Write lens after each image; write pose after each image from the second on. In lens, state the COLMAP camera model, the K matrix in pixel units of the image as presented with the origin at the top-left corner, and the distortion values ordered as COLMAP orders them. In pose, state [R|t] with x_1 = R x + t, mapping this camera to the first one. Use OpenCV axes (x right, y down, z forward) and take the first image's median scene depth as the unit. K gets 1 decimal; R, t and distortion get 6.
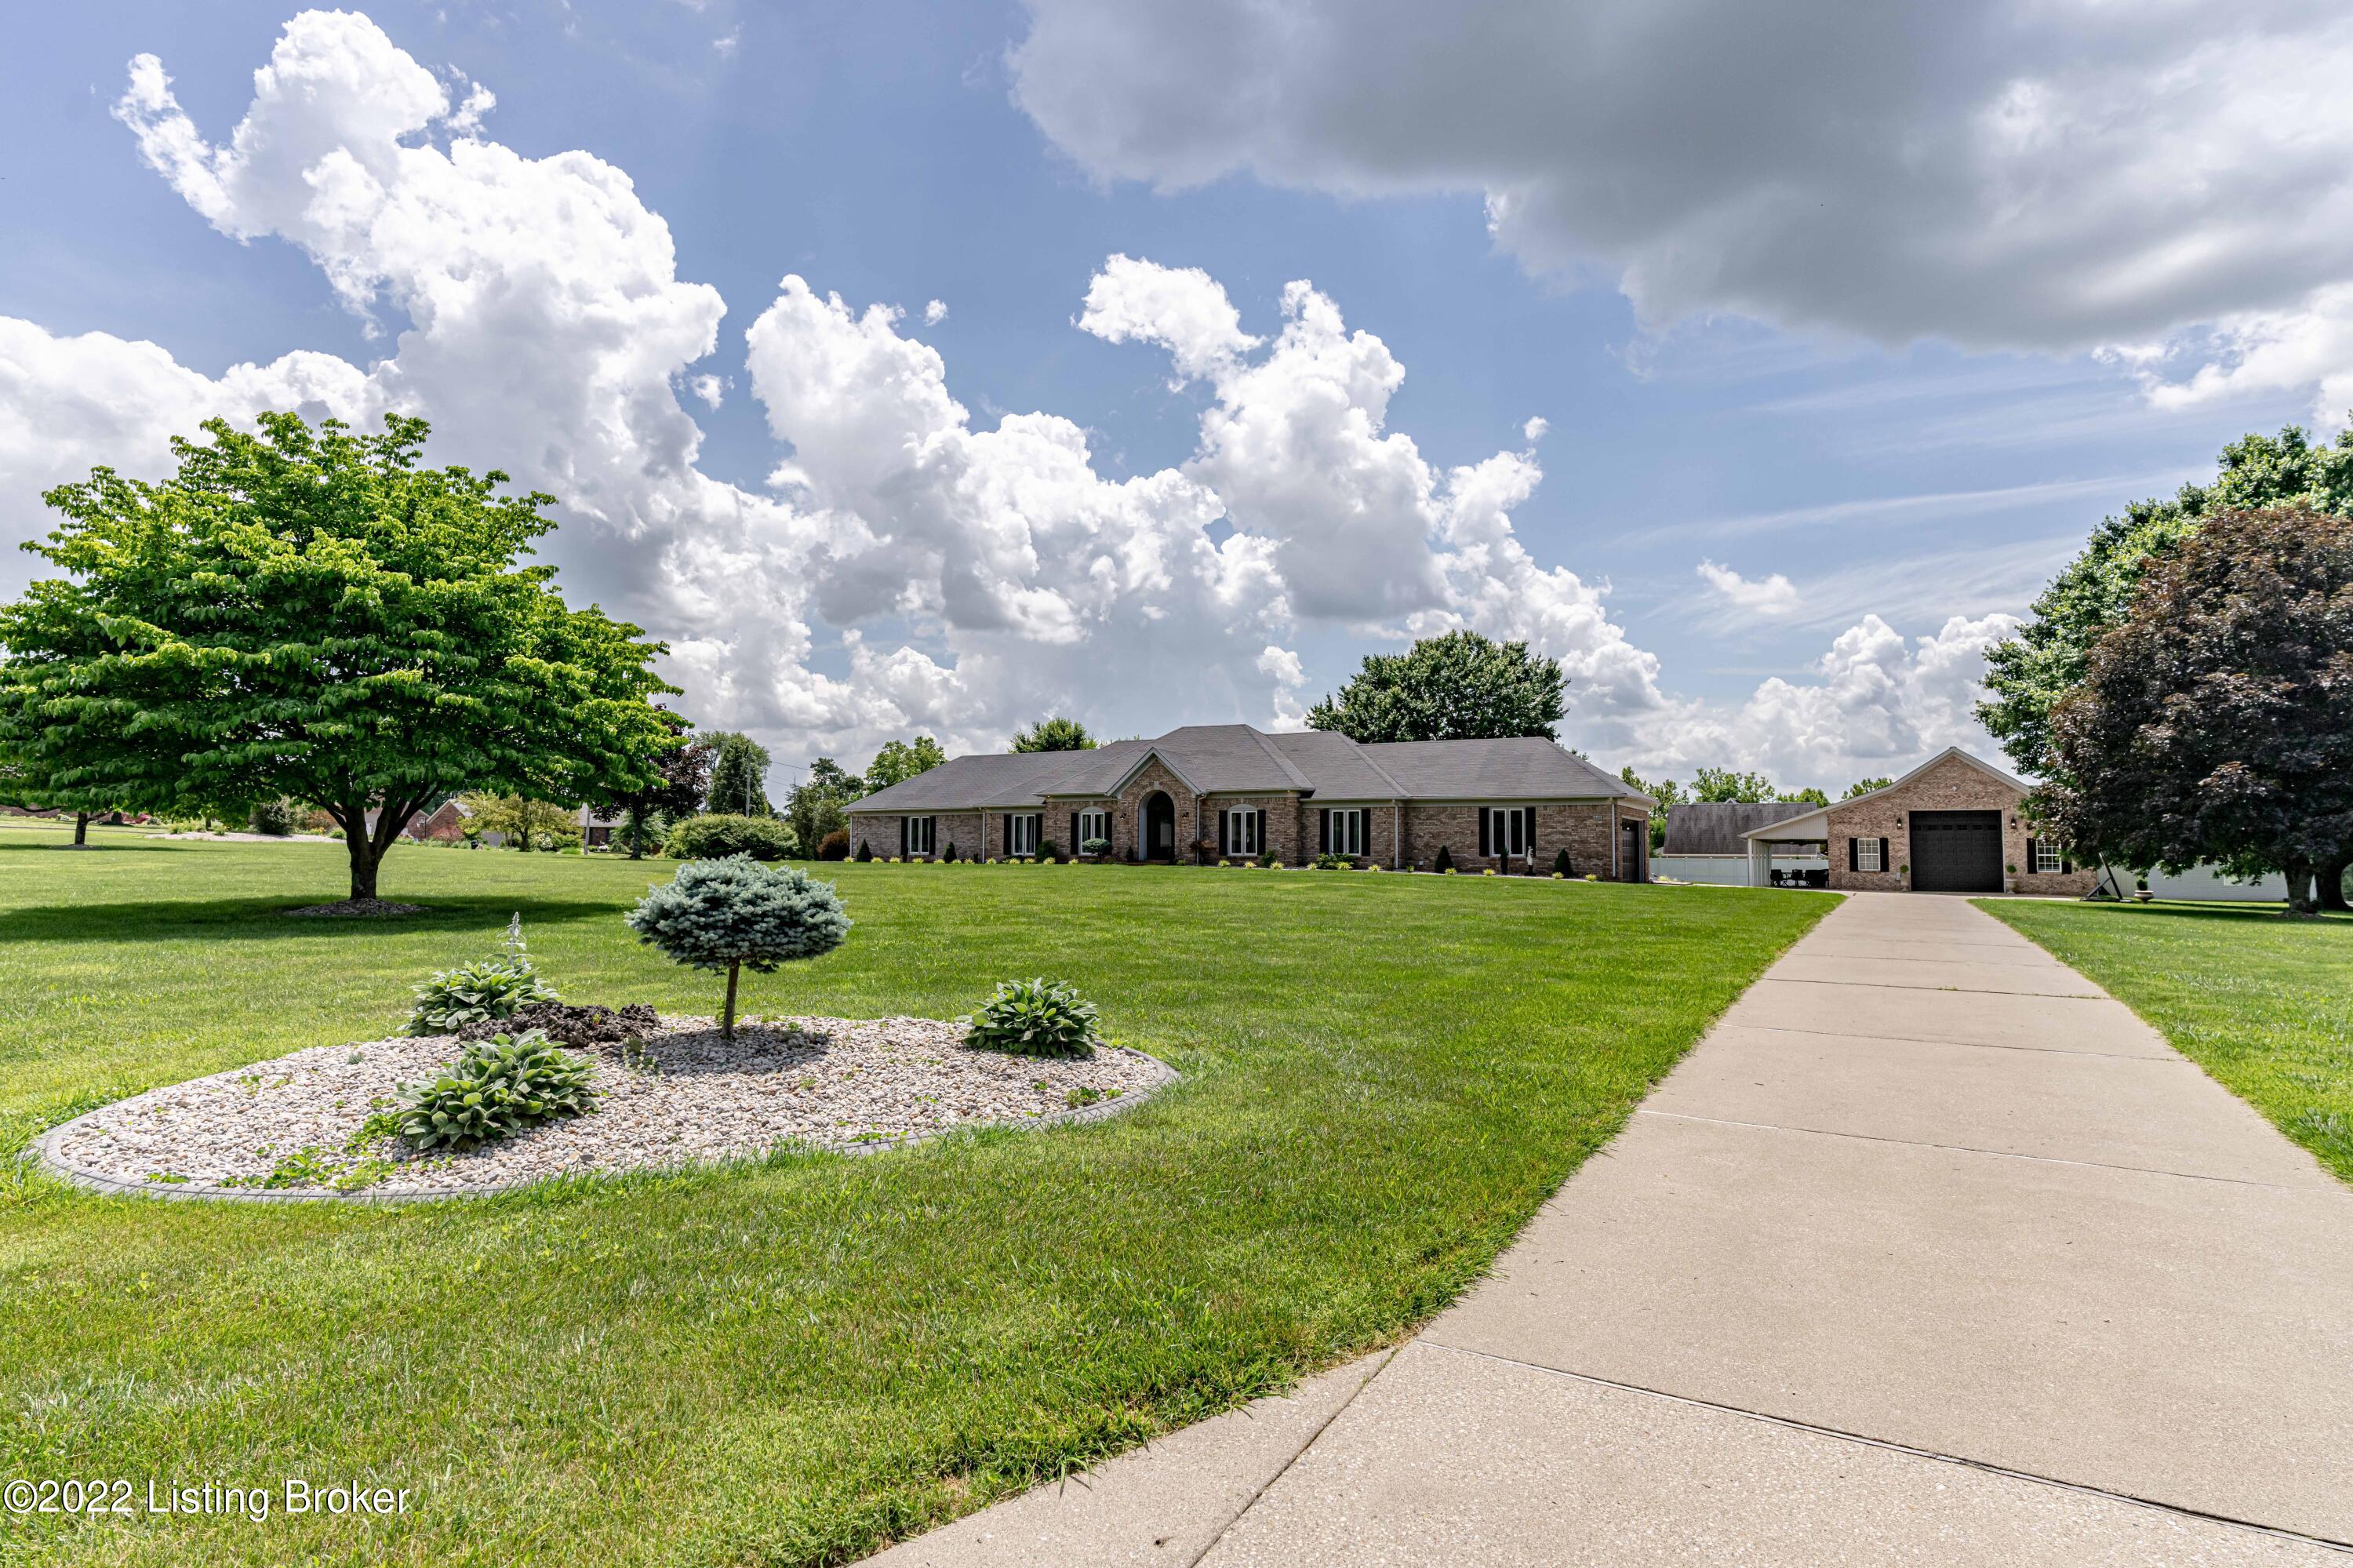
lens RADIAL K [[1306.1, 0, 1195.6], [0, 1306.1, 754.0], [0, 0, 1]] dist [0.011530, 0.002411]
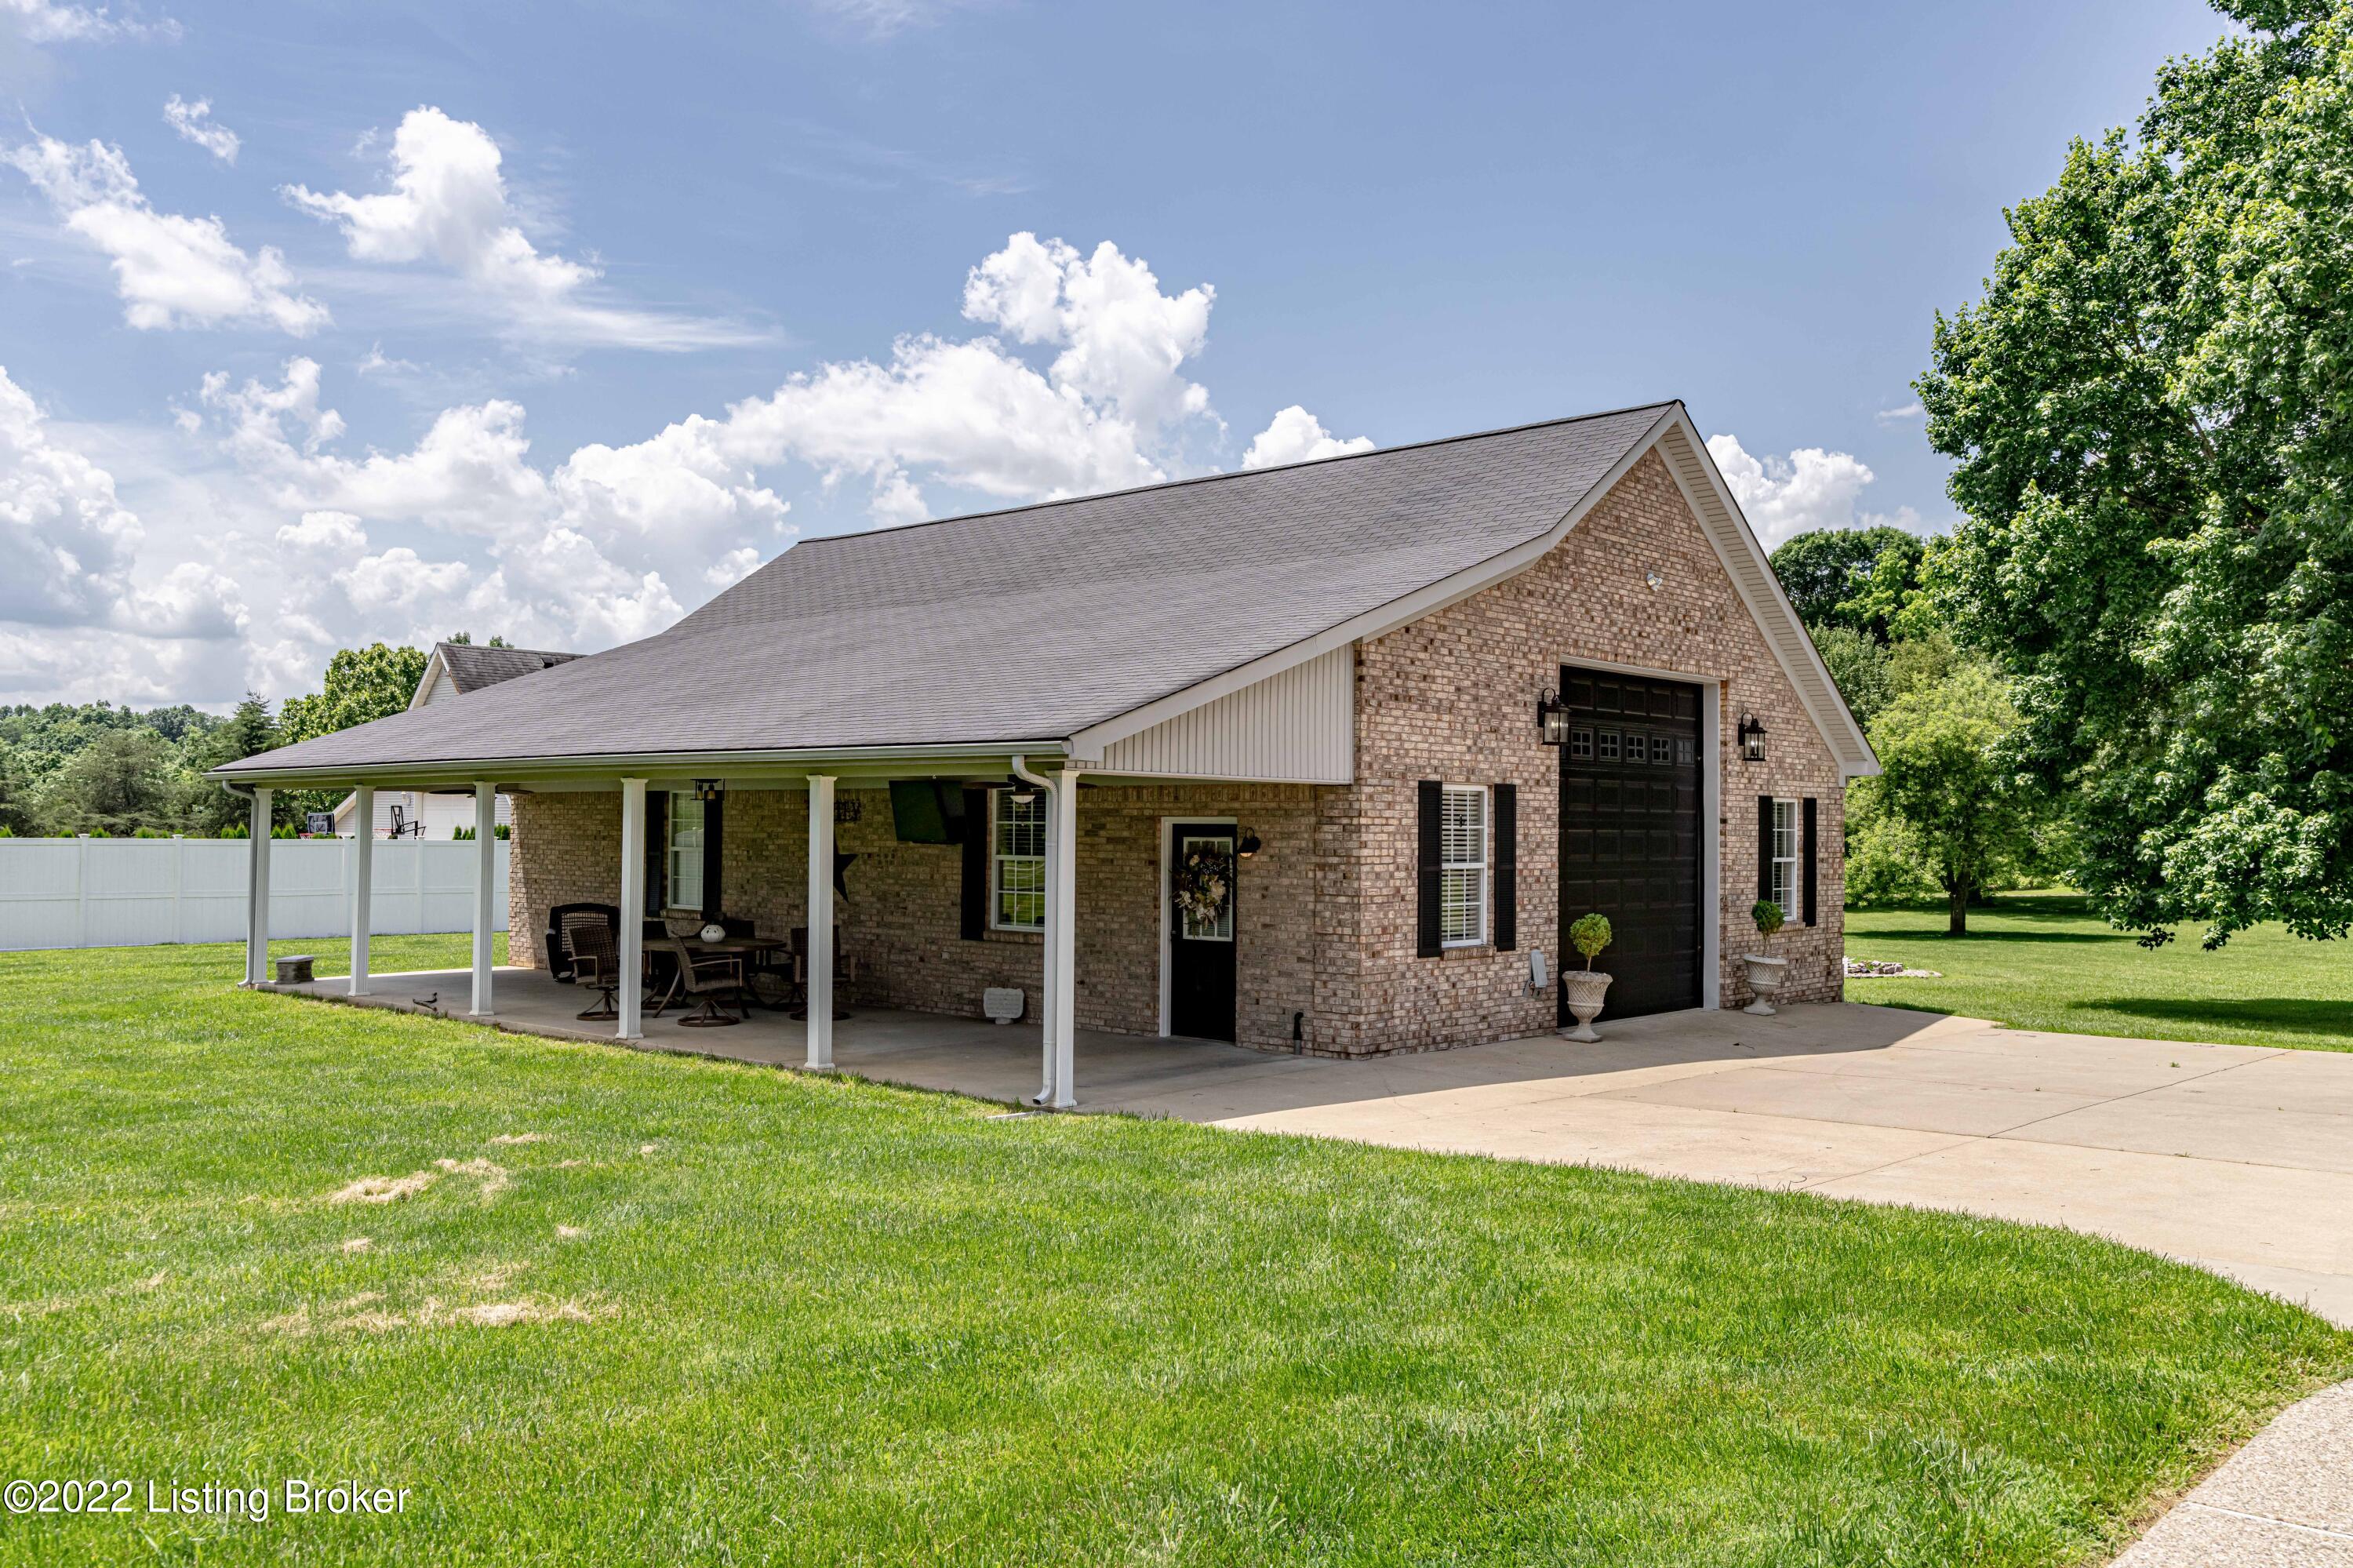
lens RADIAL K [[1846.7, 0, 1165.4], [0, 1846.7, 784.7], [0, 0, 1]] dist [-0.019766, 0.001190]
pose [[0.258353, 0.022368, 0.965792, 0.232717], [-0.080102, 0.996785, -0.001658, 0.068919], [-0.962724, -0.076934, 0.259314, 0.978232]]
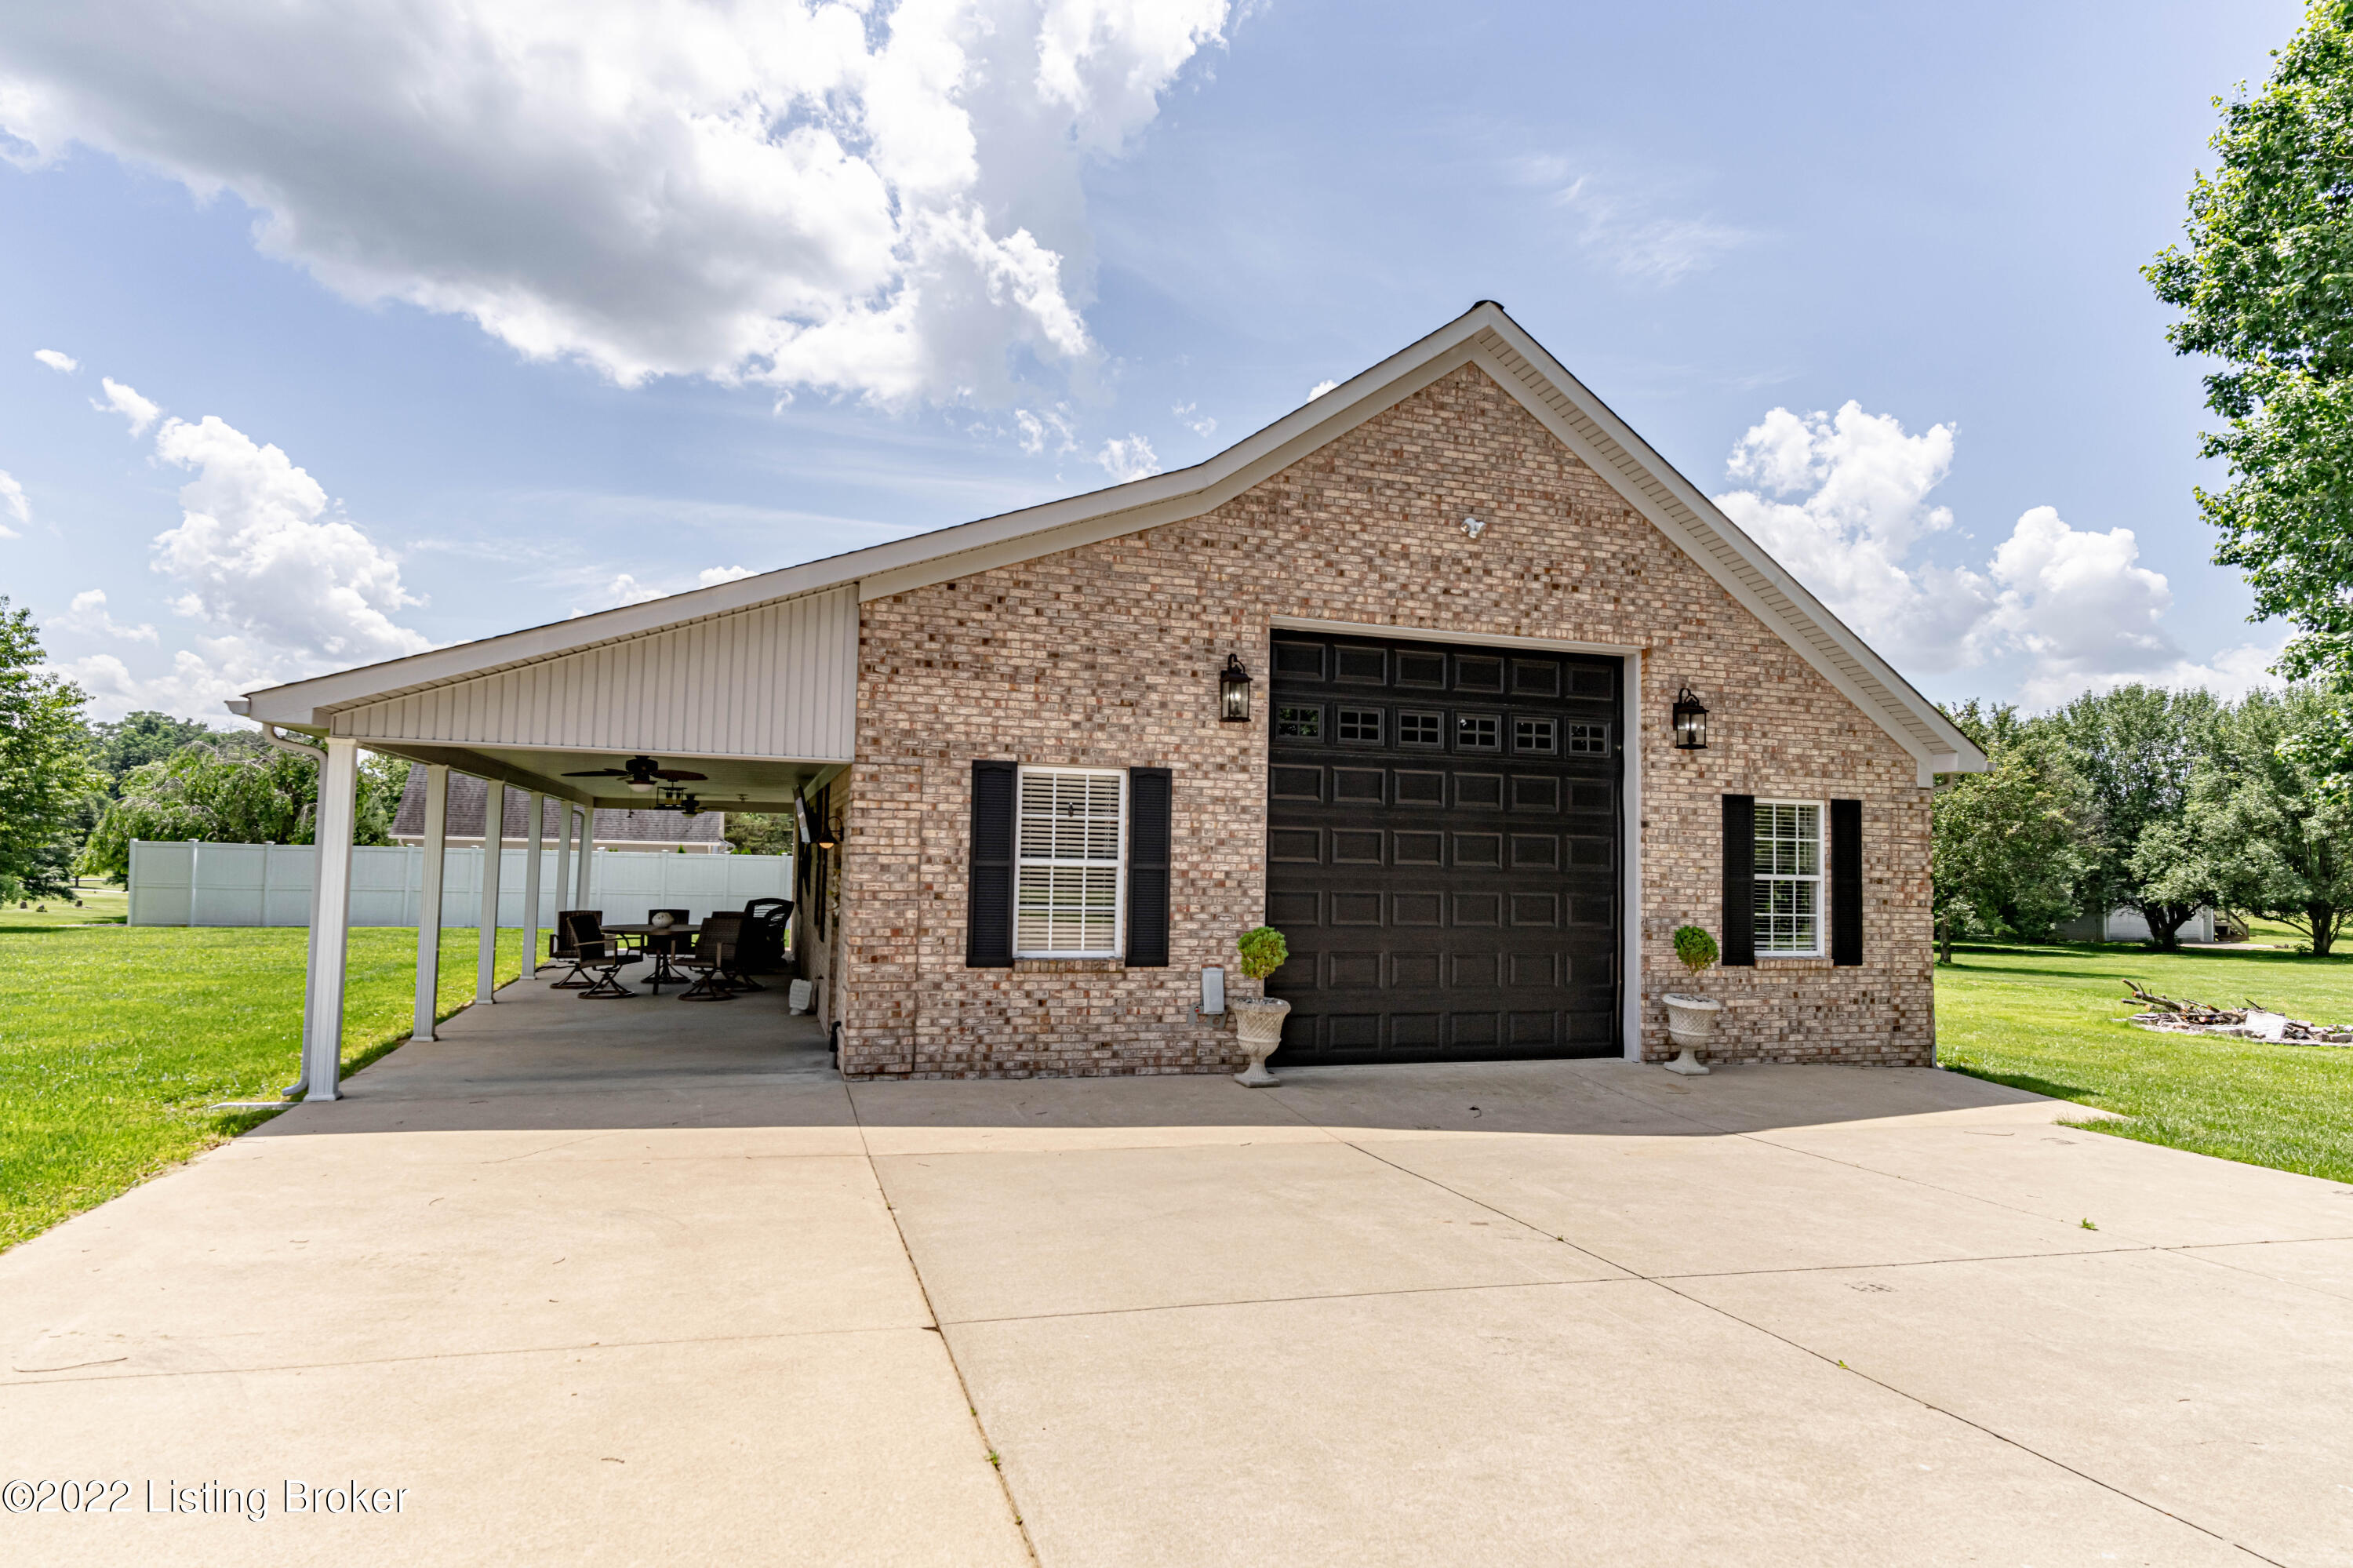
lens RADIAL K [[1306.1, 0, 1154.0], [0, 1306.1, 779.4], [0, 0, 1]] dist [0.011530, 0.002411]
pose [[0.708187, 0.054486, 0.703919, 0.404964], [-0.075691, 0.997131, -0.001031, 0.065742], [-0.701956, -0.052550, 0.710279, 0.878780]]
